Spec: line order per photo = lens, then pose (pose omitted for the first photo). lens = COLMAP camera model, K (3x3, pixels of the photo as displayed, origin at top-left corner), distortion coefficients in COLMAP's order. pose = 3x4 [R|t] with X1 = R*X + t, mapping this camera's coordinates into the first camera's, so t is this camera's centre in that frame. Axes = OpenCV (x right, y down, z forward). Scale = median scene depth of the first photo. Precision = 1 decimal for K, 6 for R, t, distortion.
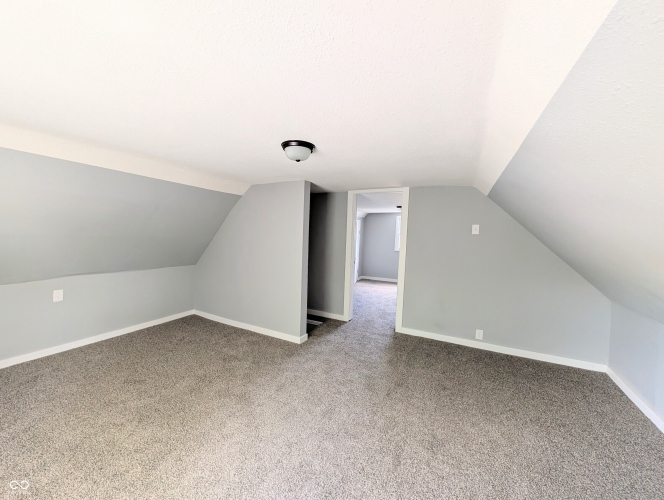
lens RADIAL K [[257.0, 0, 330.1], [0, 257.0, 248.7], [0, 0, 1]] dist [0.001922, 0.000182]
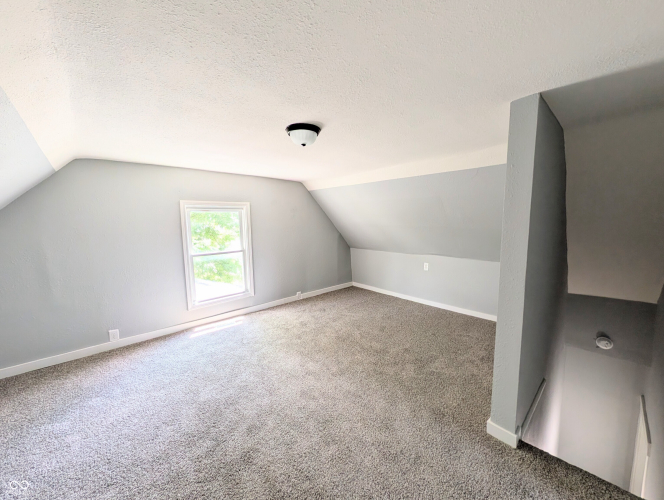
lens RADIAL K [[257.0, 0, 330.1], [0, 257.0, 248.7], [0, 0, 1]] dist [0.001922, 0.000182]
pose [[-0.332666, 0.077227, -0.939877, 0.541767], [-0.060489, 0.992842, 0.102988, -0.039766], [0.941103, 0.091112, -0.325613, 1.002243]]
